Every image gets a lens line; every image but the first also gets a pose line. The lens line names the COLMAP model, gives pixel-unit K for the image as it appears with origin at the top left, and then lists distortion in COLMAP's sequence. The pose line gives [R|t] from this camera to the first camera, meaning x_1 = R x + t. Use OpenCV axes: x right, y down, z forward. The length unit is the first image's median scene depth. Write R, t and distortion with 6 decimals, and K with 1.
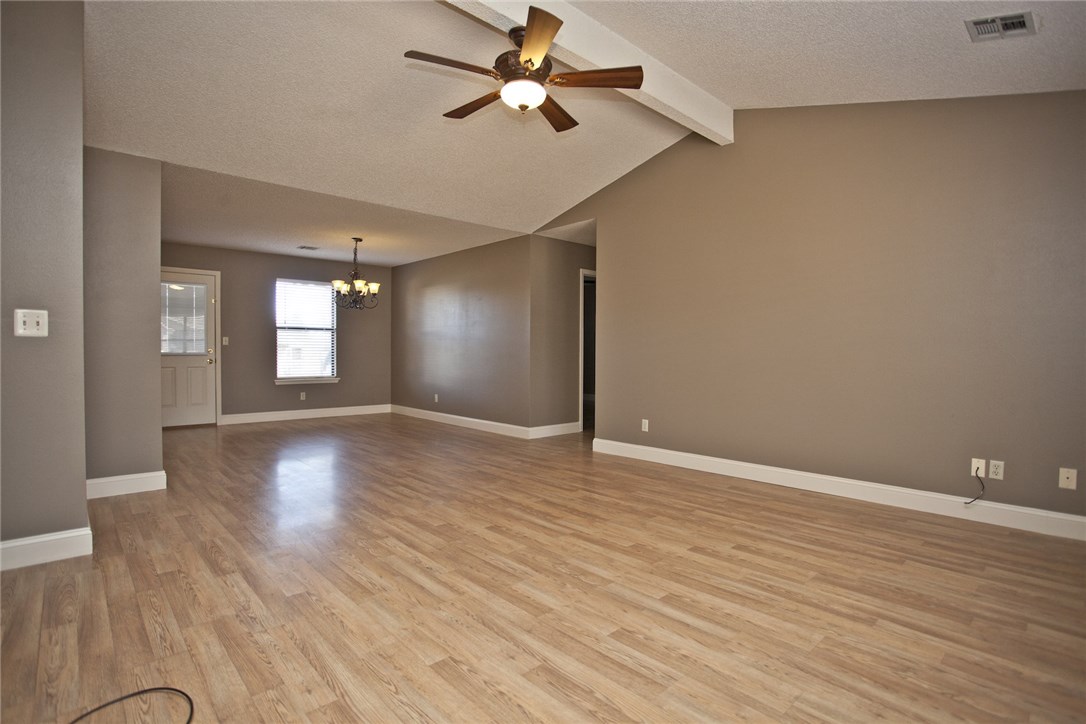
lens RADIAL K [[531.8, 0, 548.2], [0, 531.8, 361.9], [0, 0, 1]] dist [-0.079489, 0.035345]
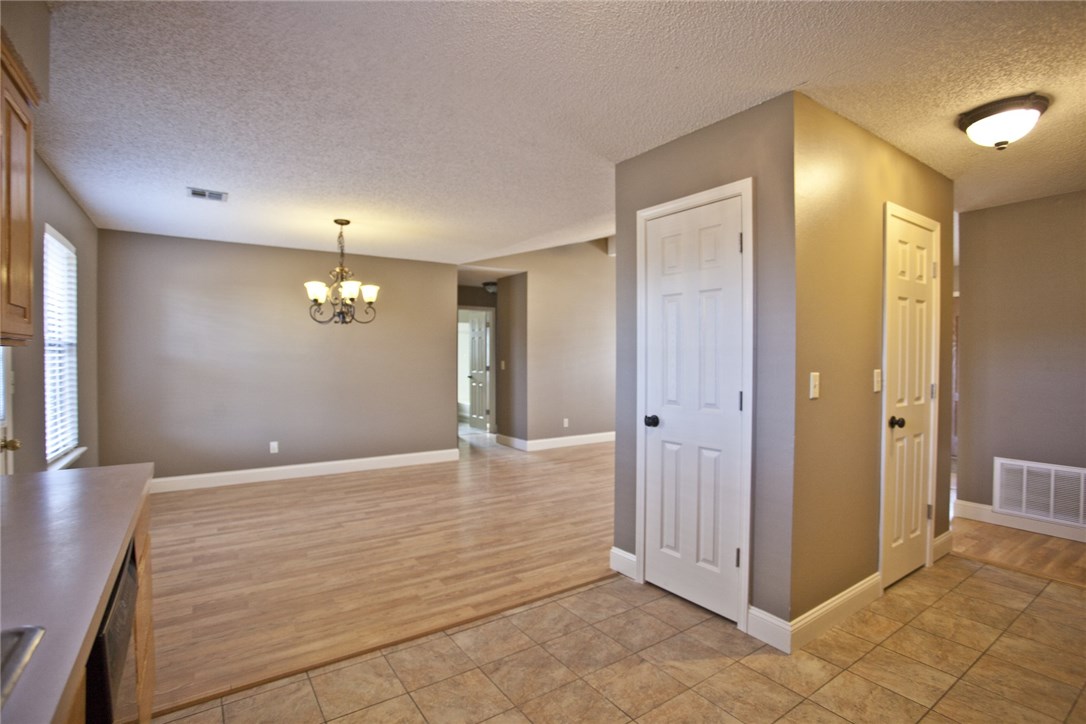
lens RADIAL K [[520.9, 0, 543.0], [0, 520.9, 362.0], [0, 0, 1]] dist [-0.076521, 0.032444]
pose [[0.155215, -0.016629, 0.987741, -1.744835], [0.021292, 0.999682, 0.013484, -0.099732], [-0.987651, 0.018938, 0.155520, 1.146369]]
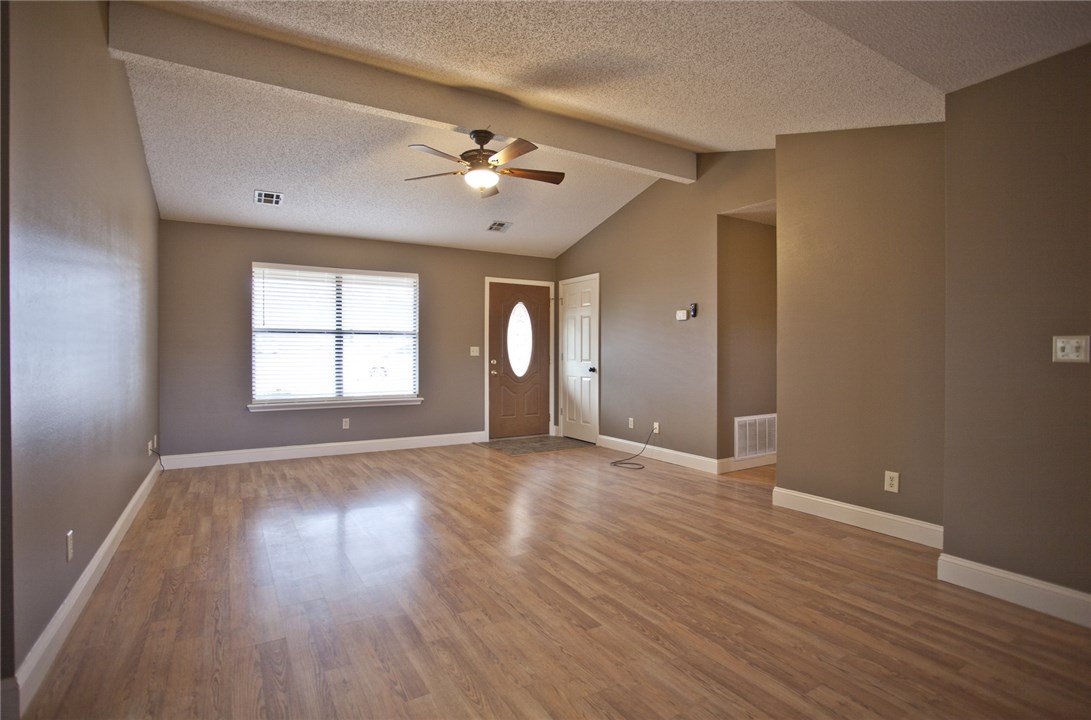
lens RADIAL K [[537.8, 0, 546.7], [0, 537.8, 354.7], [0, 0, 1]] dist [-0.075653, 0.031623]
pose [[-0.979046, -0.007309, 0.203507, -0.392135], [-0.002108, 0.999666, 0.025763, -0.066574], [-0.203627, 0.024794, -0.978735, 1.826725]]
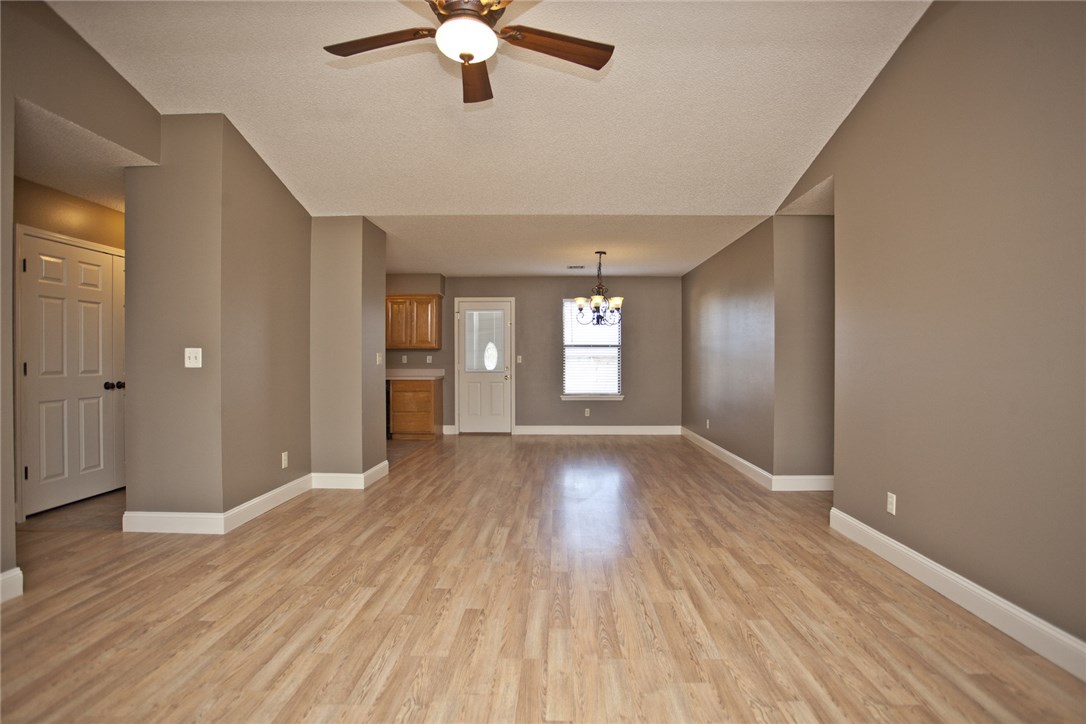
lens RADIAL K [[531.8, 0, 548.2], [0, 531.8, 361.9], [0, 0, 1]] dist [-0.079489, 0.035345]
pose [[0.717505, -0.003476, -0.696545, 0.425164], [-0.009946, 0.999834, -0.015235, -0.034947], [0.696483, 0.017859, 0.717351, 0.436325]]
